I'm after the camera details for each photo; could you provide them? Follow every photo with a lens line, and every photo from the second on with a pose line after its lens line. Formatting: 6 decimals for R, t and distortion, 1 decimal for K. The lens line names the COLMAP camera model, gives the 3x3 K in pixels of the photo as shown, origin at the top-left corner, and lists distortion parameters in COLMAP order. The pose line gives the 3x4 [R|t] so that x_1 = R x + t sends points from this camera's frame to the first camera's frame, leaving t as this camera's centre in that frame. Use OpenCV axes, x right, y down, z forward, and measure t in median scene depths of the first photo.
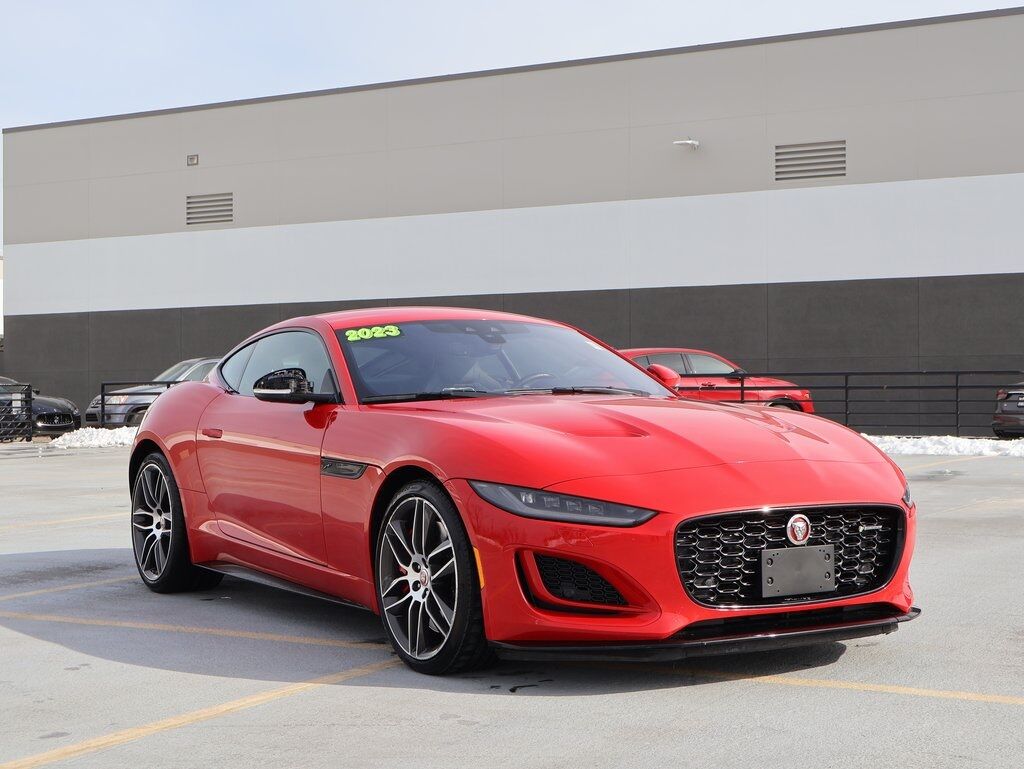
lens RADIAL K [[1555.7, 0, 510.8], [0, 1555.7, 382.2], [0, 0, 1]] dist [0.000998, 0.000000]
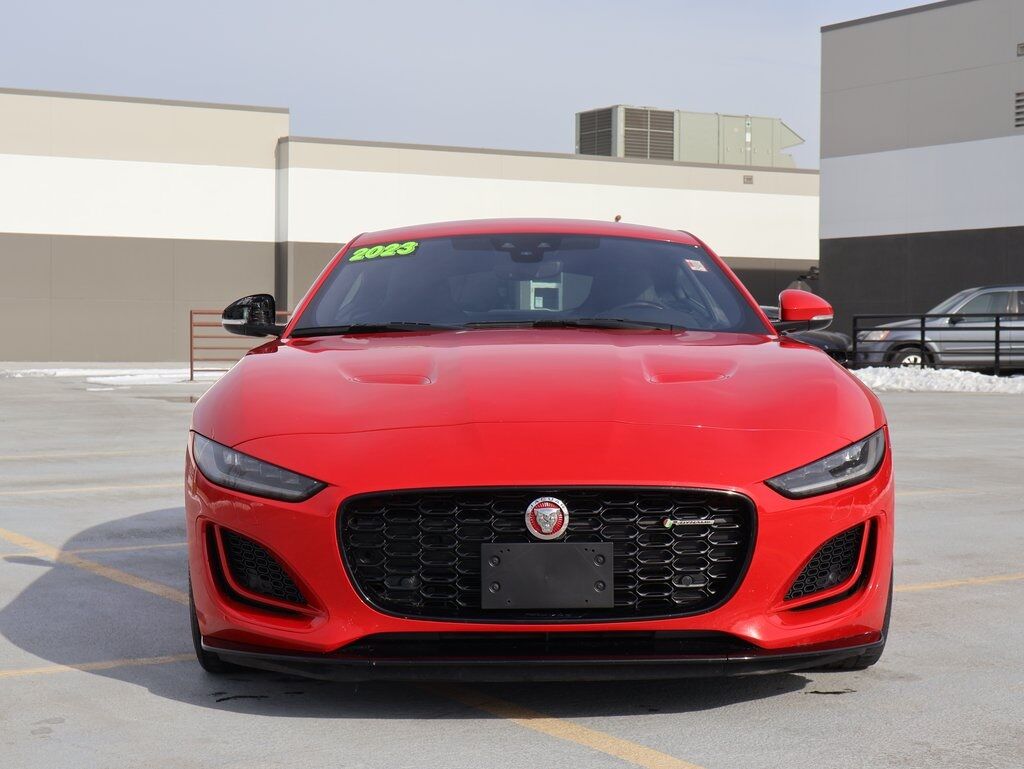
lens RADIAL K [[1815.7, 0, 512.6], [0, 1815.7, 381.1], [0, 0, 1]] dist [0.035647, 0.000000]
pose [[0.886124, 0.021783, -0.462936, 0.539133], [-0.005114, 0.999294, 0.037231, 0.000809], [0.463420, -0.030623, 0.885609, 0.248519]]
